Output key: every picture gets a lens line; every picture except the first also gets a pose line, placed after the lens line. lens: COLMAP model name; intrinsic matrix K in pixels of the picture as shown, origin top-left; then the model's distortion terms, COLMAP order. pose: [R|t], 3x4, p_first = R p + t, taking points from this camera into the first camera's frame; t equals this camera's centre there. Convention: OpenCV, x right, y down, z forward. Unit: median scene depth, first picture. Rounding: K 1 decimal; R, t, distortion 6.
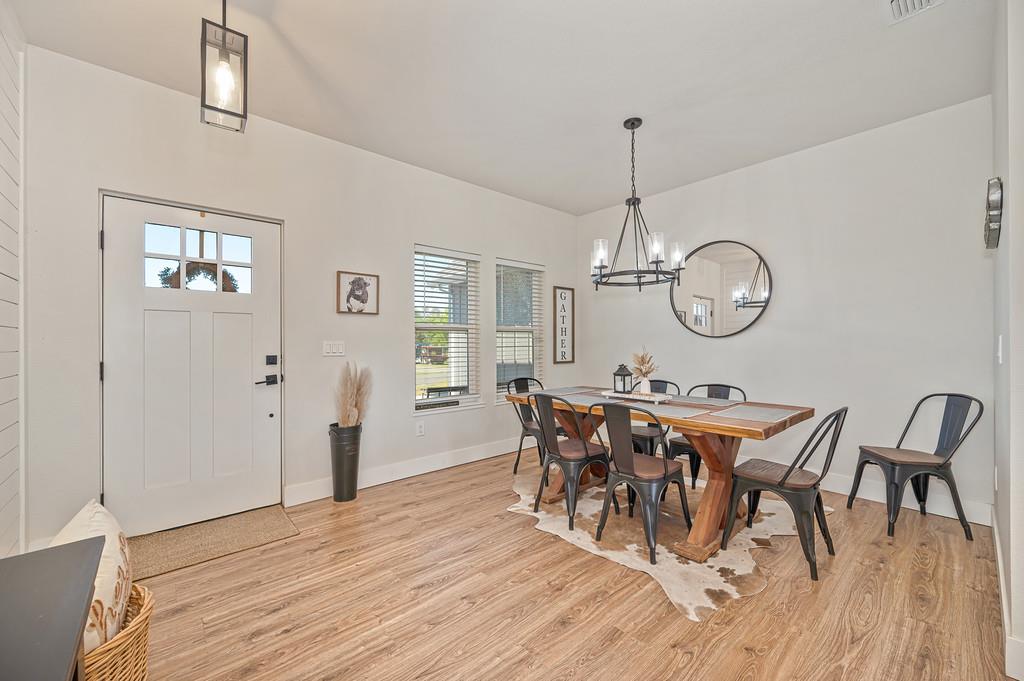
lens RADIAL K [[403.9, 0, 512.0], [0, 403.9, 340.5], [0, 0, 1]] dist [0.001115, -0.000010]
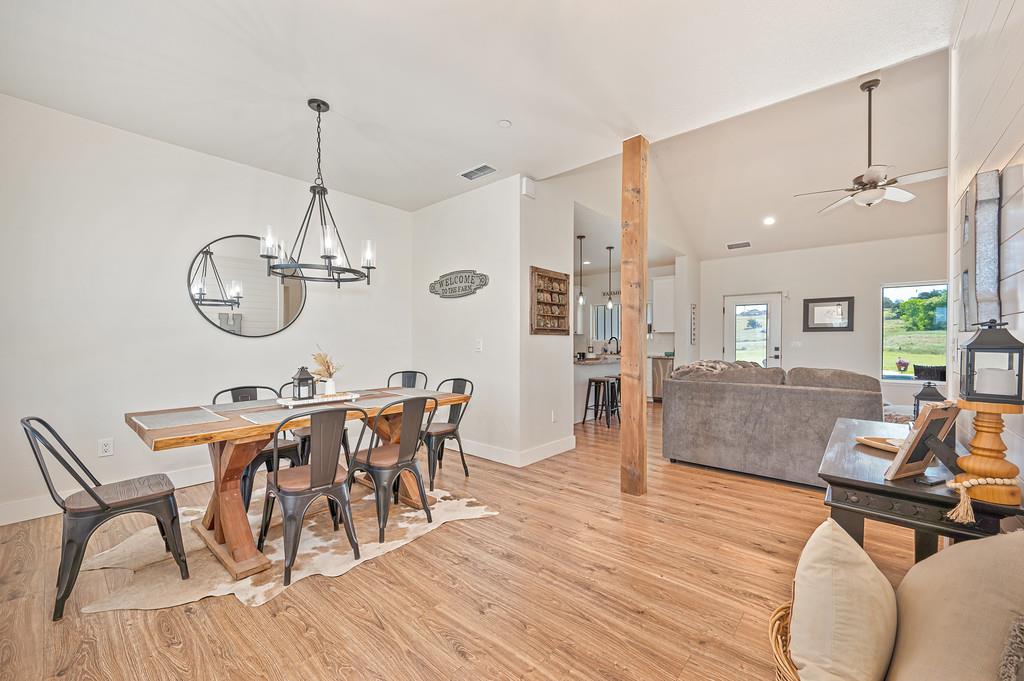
lens RADIAL K [[403.9, 0, 512.0], [0, 403.9, 340.5], [0, 0, 1]] dist [0.001115, -0.000010]
pose [[-0.126713, 0.004879, 0.991927, -0.960896], [-0.006968, 0.999959, -0.005809, 0.003245], [-0.991915, -0.007648, -0.126674, 0.945482]]
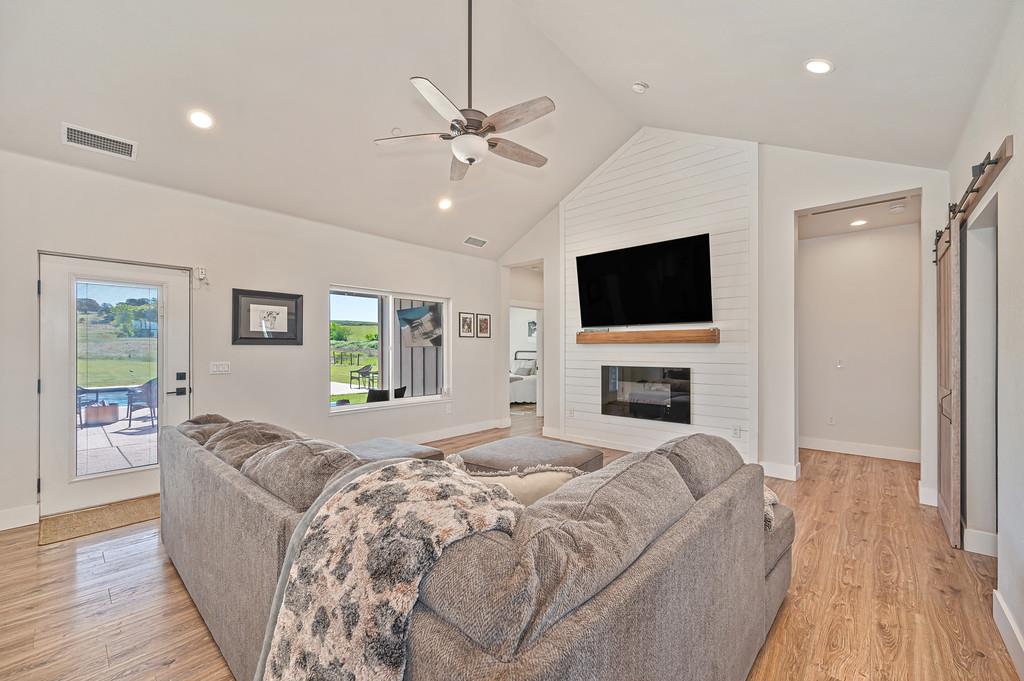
lens RADIAL K [[410.1, 0, 518.3], [0, 410.1, 349.5], [0, 0, 1]] dist [-0.001080, -0.000036]
pose [[-0.992148, 0.001330, -0.125065, 0.868818], [0.001744, 0.999993, -0.003195, -0.069587], [0.125060, -0.003388, -0.992143, 0.282787]]
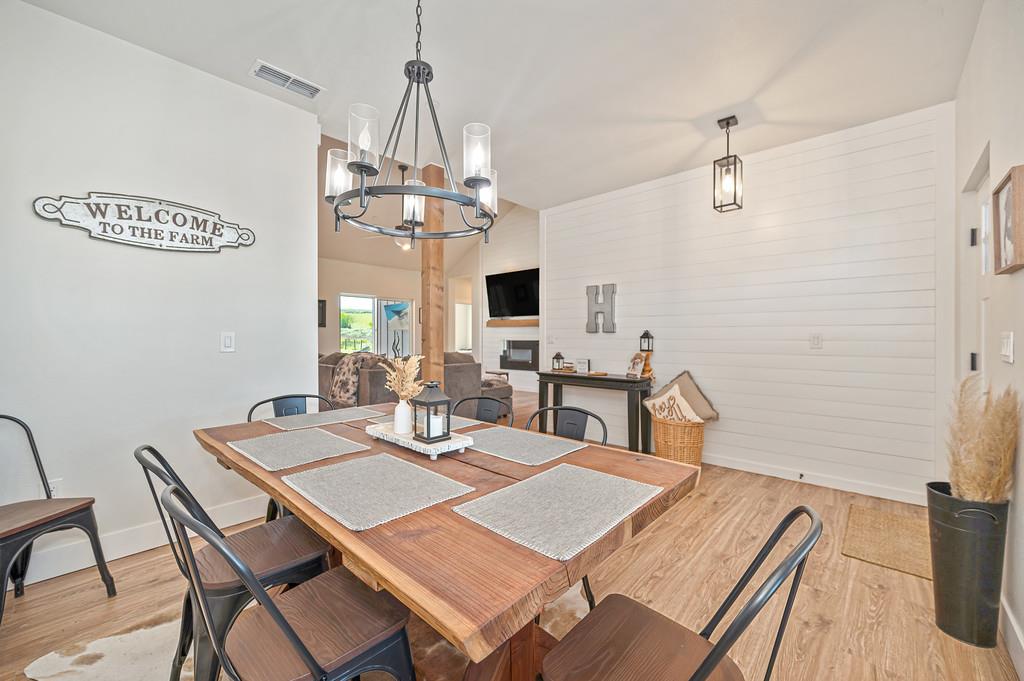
lens RADIAL K [[403.9, 0, 512.0], [0, 403.9, 340.5], [0, 0, 1]] dist [0.001115, -0.000010]
pose [[-0.994184, 0.004264, -0.107615, 0.331020], [0.003807, 0.999983, 0.004445, 0.013156], [0.107632, 0.004010, -0.994183, 2.158051]]
